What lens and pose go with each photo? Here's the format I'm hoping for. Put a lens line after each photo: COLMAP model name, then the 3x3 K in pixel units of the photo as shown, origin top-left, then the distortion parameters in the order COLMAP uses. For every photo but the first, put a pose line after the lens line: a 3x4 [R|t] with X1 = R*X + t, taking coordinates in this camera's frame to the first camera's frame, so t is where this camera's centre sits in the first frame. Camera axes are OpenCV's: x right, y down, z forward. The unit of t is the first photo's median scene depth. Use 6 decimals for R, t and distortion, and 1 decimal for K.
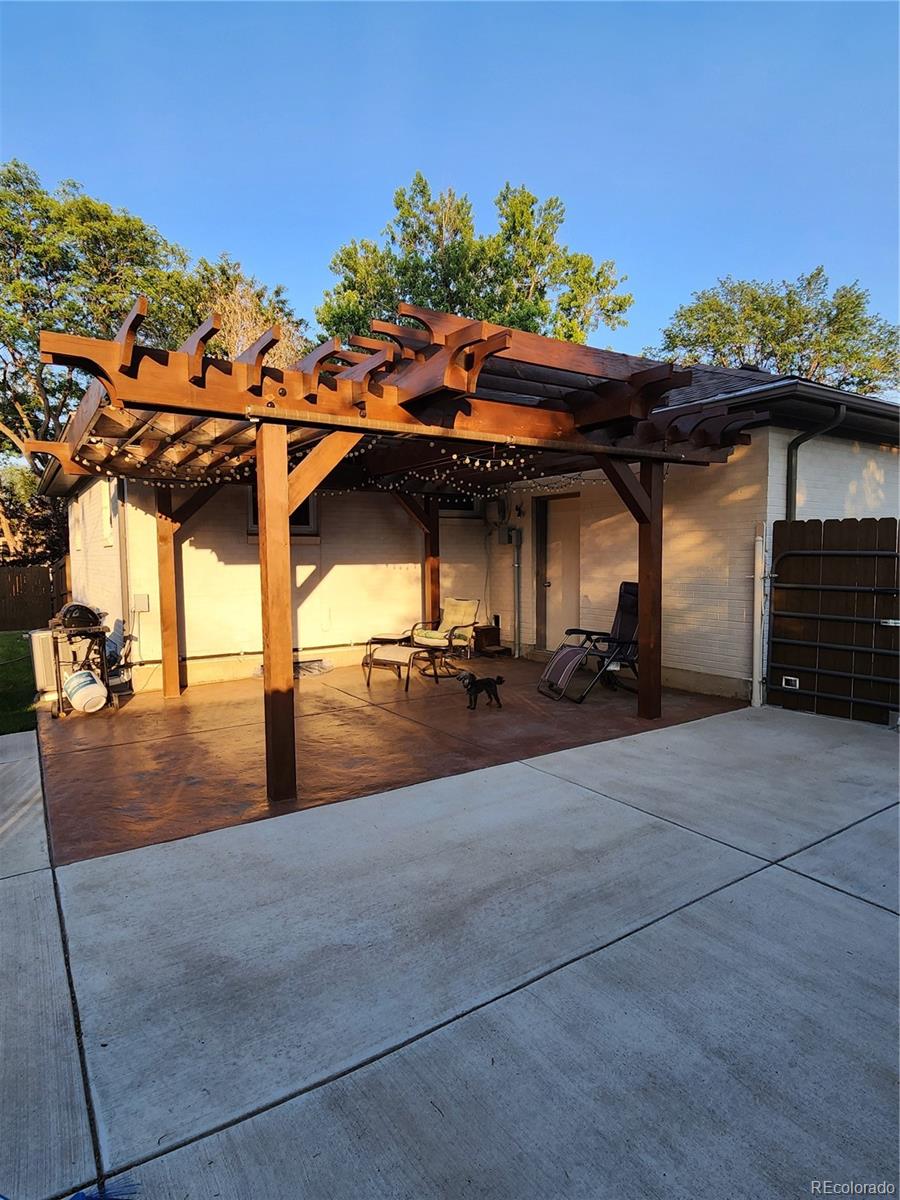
lens RADIAL K [[670.0, 0, 450.0], [0, 670.0, 600.0], [0, 0, 1]] dist [-0.000092, 0.000709]
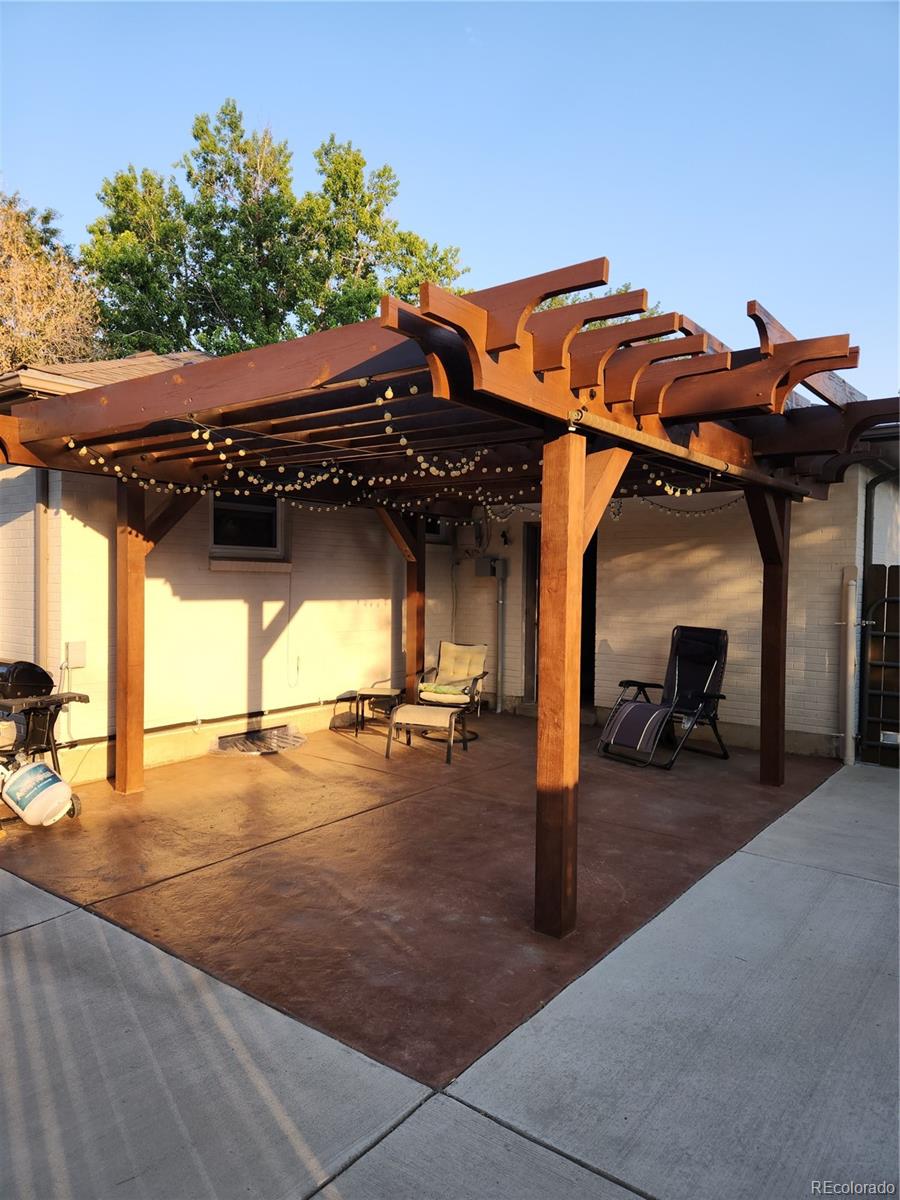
lens RADIAL K [[791.2, 0, 450.0], [0, 791.2, 600.0], [0, 0, 1]] dist [0.071416, -0.069848]
pose [[0.947809, 0.013385, 0.318558, -0.304122], [-0.001309, 0.999273, -0.038092, -0.017951], [-0.318836, 0.035687, 0.947138, 0.085961]]
